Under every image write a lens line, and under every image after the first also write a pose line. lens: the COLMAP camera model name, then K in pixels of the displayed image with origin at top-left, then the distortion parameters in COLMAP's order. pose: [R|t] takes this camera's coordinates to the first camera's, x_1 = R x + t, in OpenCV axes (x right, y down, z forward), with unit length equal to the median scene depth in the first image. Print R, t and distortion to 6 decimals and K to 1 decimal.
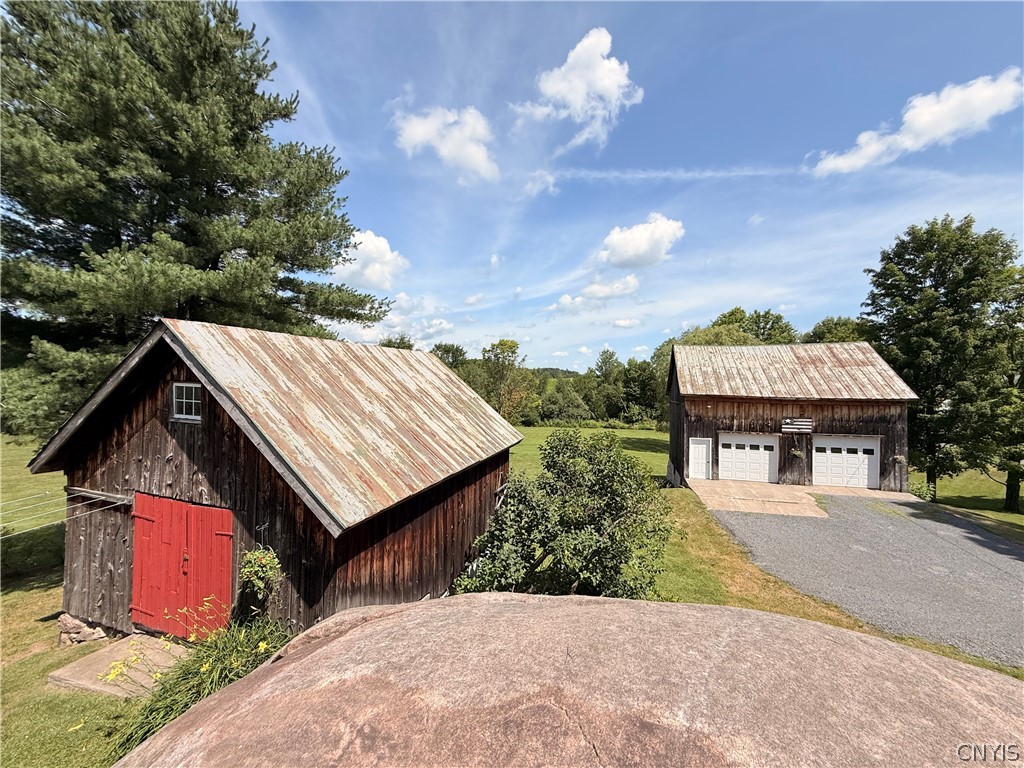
lens RADIAL K [[410.4, 0, 512.0], [0, 410.4, 384.0], [0, 0, 1]] dist [0.001029, 0.000601]
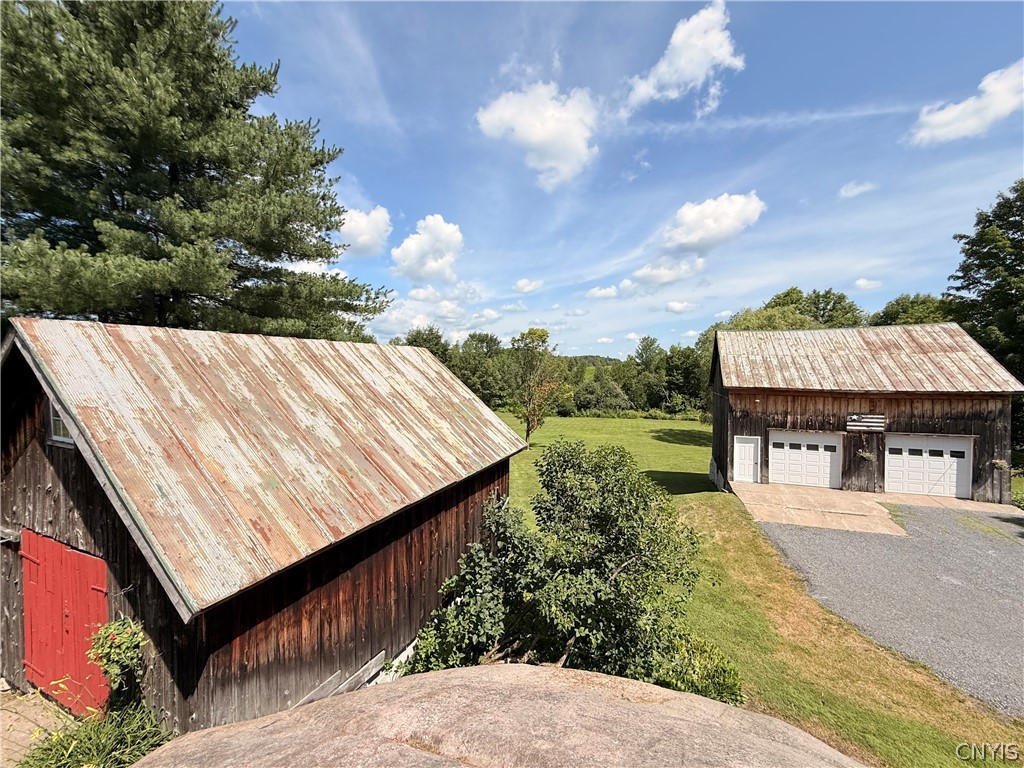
lens RADIAL K [[410.4, 0, 512.0], [0, 410.4, 384.0], [0, 0, 1]] dist [0.001029, 0.000601]
pose [[0.995206, -0.008069, -0.097466, 0.065684], [0.010818, 0.999557, 0.027712, -0.016697], [0.097200, -0.028633, 0.994853, 0.116553]]
